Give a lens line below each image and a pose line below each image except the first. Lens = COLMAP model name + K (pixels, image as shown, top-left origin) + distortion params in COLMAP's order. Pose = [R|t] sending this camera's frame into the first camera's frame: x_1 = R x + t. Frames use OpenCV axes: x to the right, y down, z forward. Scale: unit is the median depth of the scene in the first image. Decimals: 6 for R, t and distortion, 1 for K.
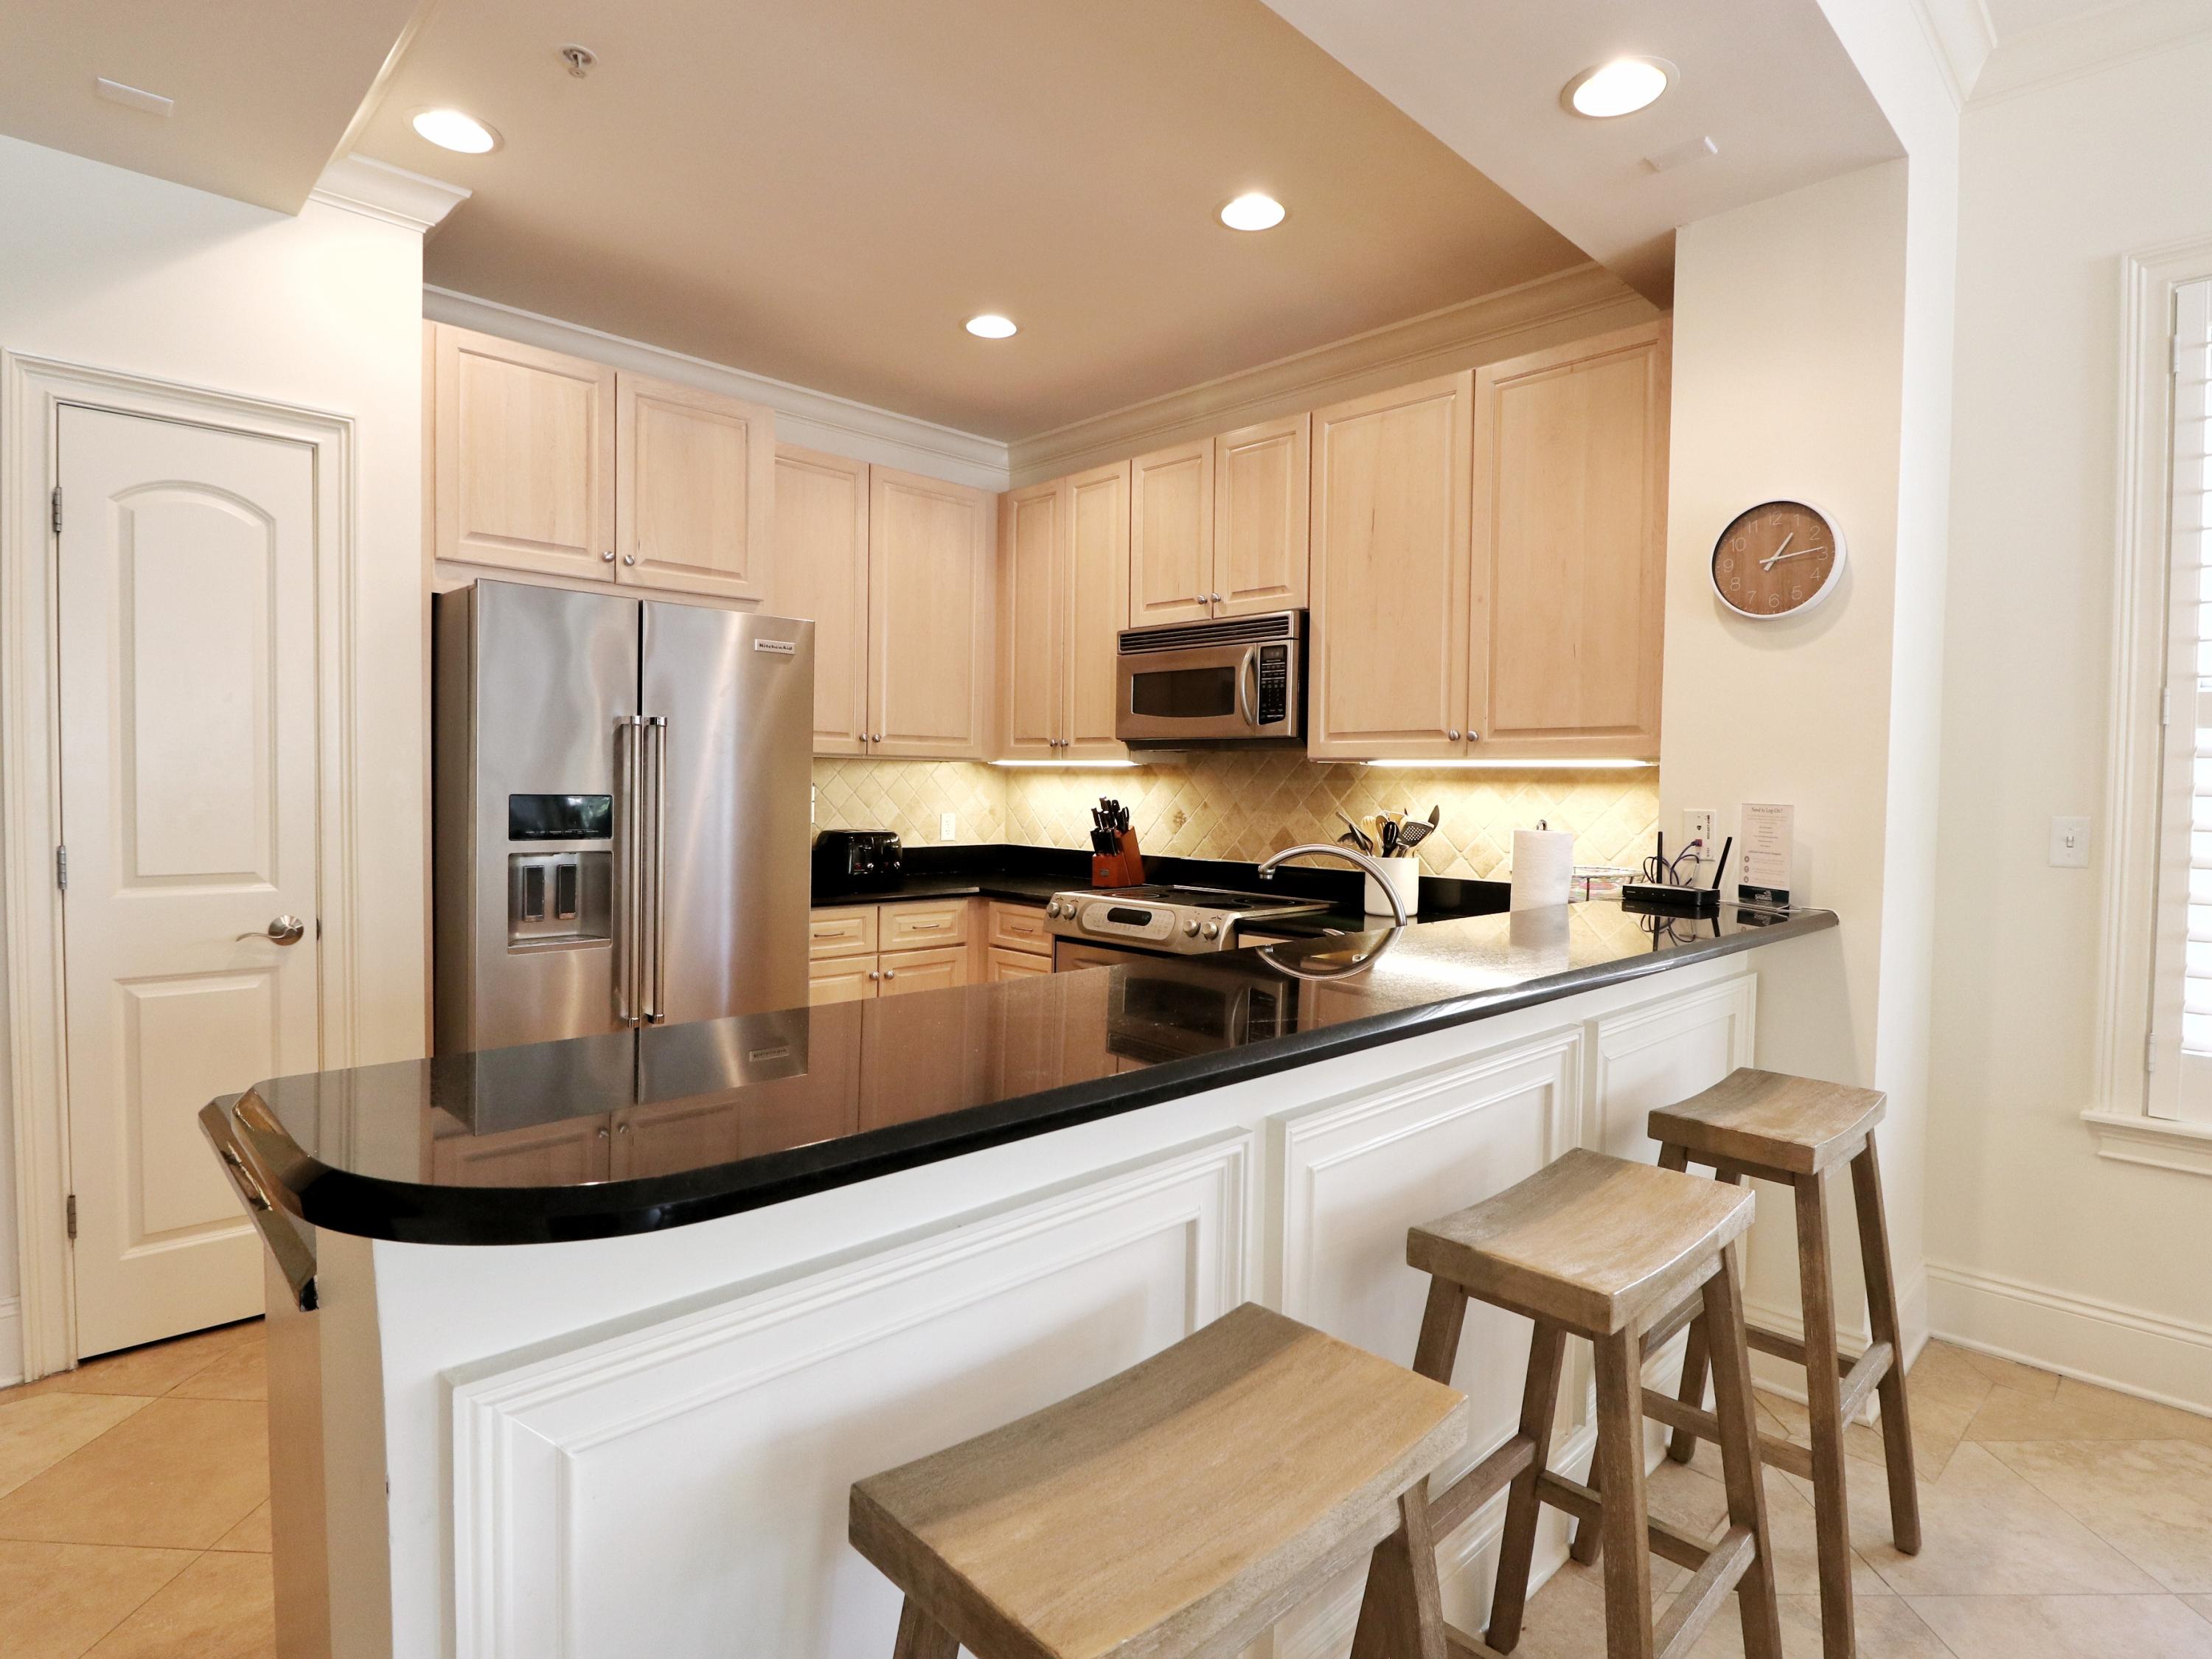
lens RADIAL K [[1150.5, 0, 1103.9], [0, 1150.5, 833.0], [0, 0, 1]] dist [0.000179, -0.012886]
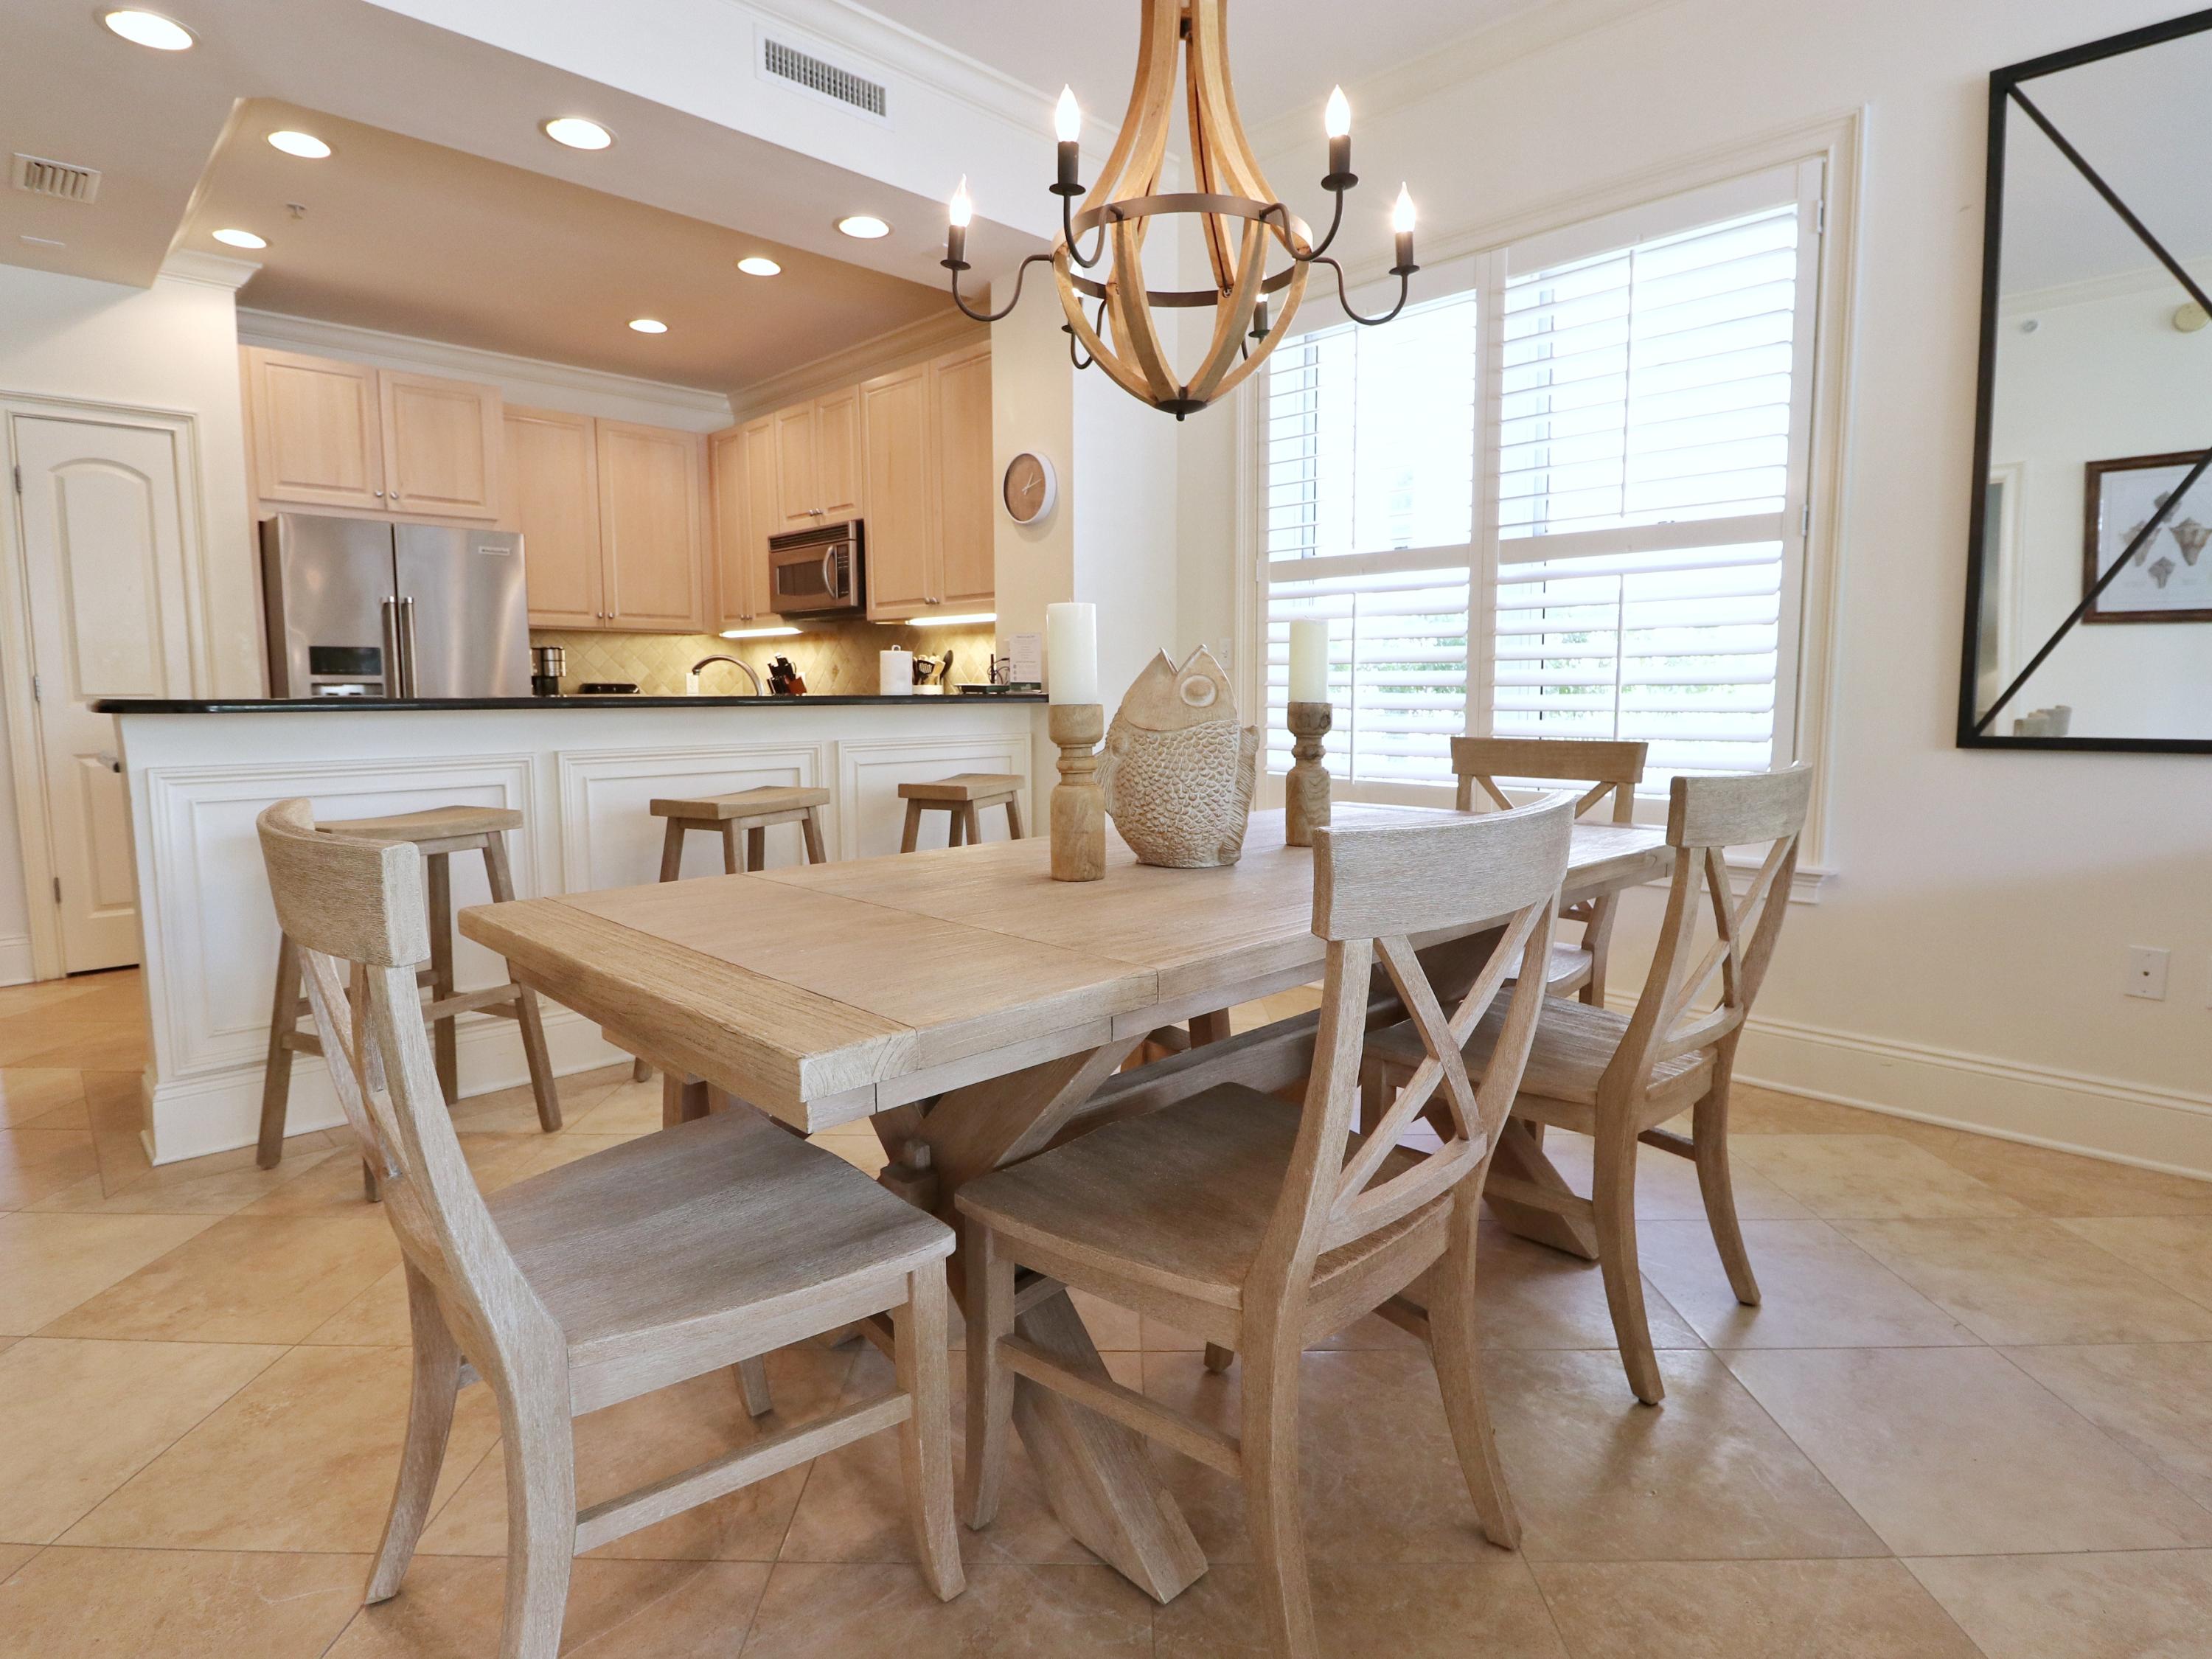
lens RADIAL K [[1150.5, 0, 1107.6], [0, 1150.5, 816.6], [0, 0, 1]] dist [0.000179, -0.012886]
pose [[0.999673, -0.019582, 0.016452, 0.466135], [0.018356, 0.997265, 0.071591, 0.089132], [-0.017809, -0.071266, 0.997298, -0.526960]]
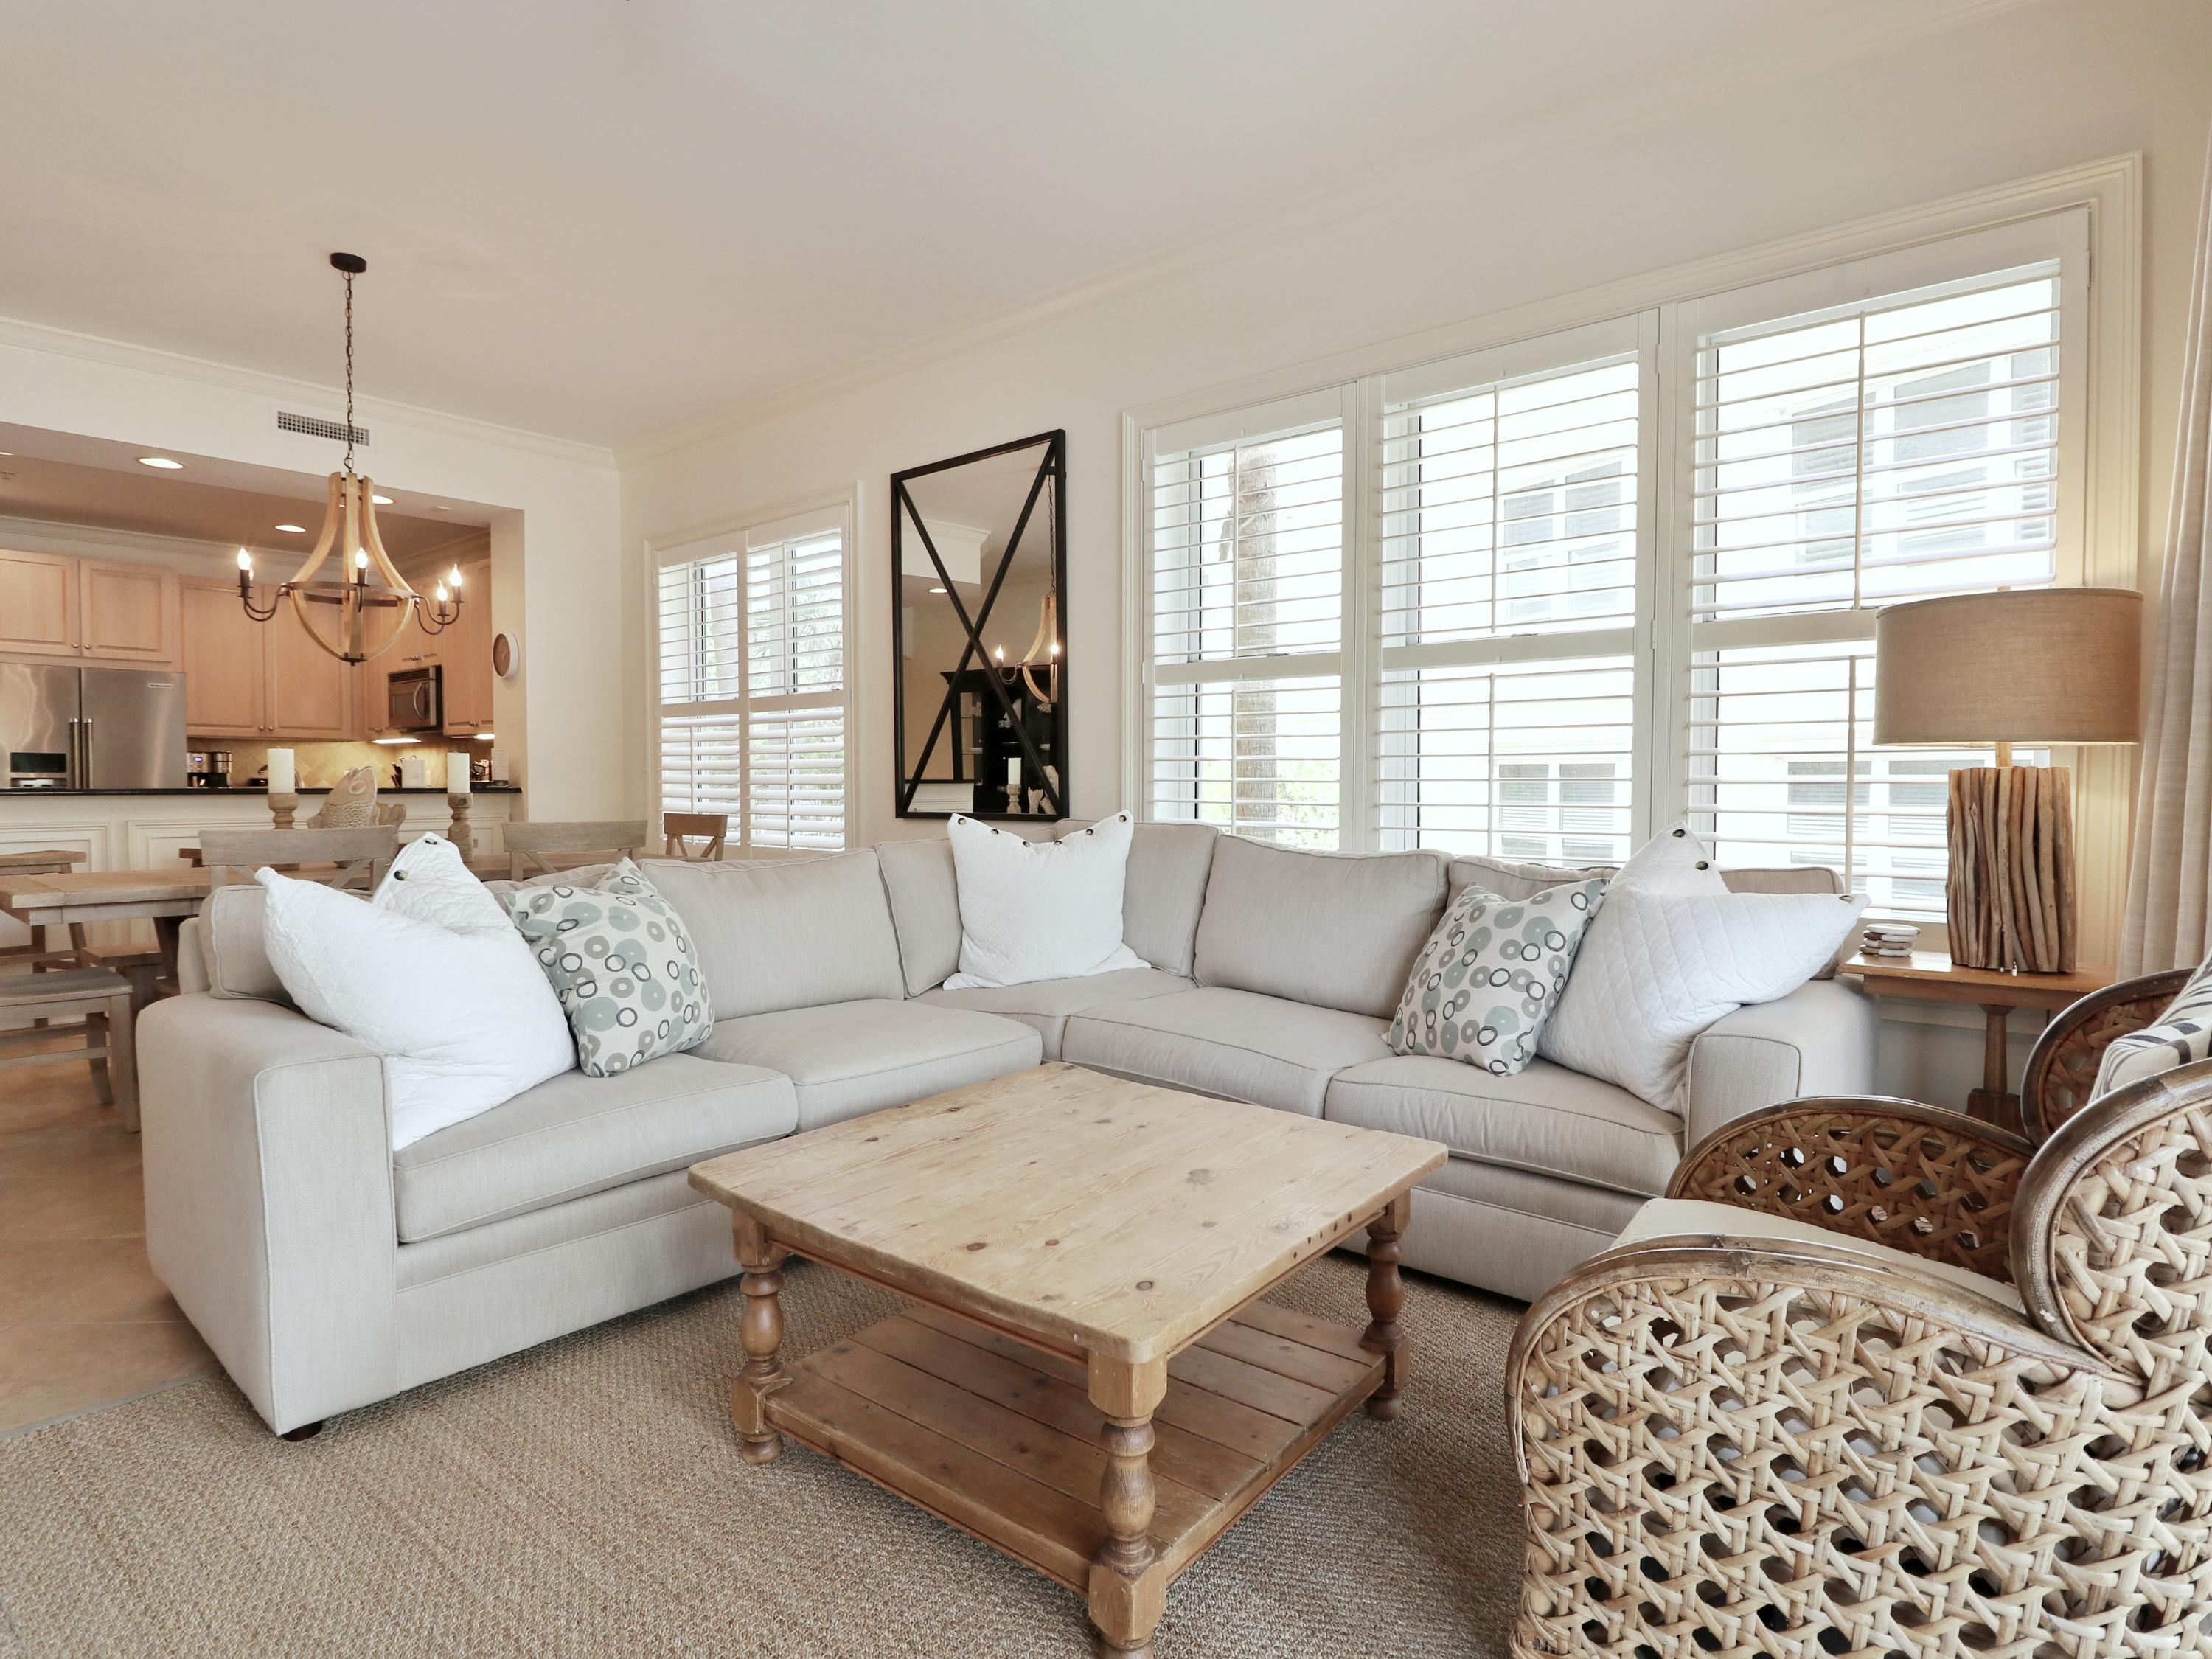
lens RADIAL K [[1150.5, 0, 1112.8], [0, 1150.5, 817.3], [0, 0, 1]] dist [0.000179, -0.012886]
pose [[0.993336, -0.014120, 0.114387, 1.177176], [0.015524, 0.999815, -0.011394, 0.130290], [-0.114205, 0.013094, 0.993371, -1.265546]]
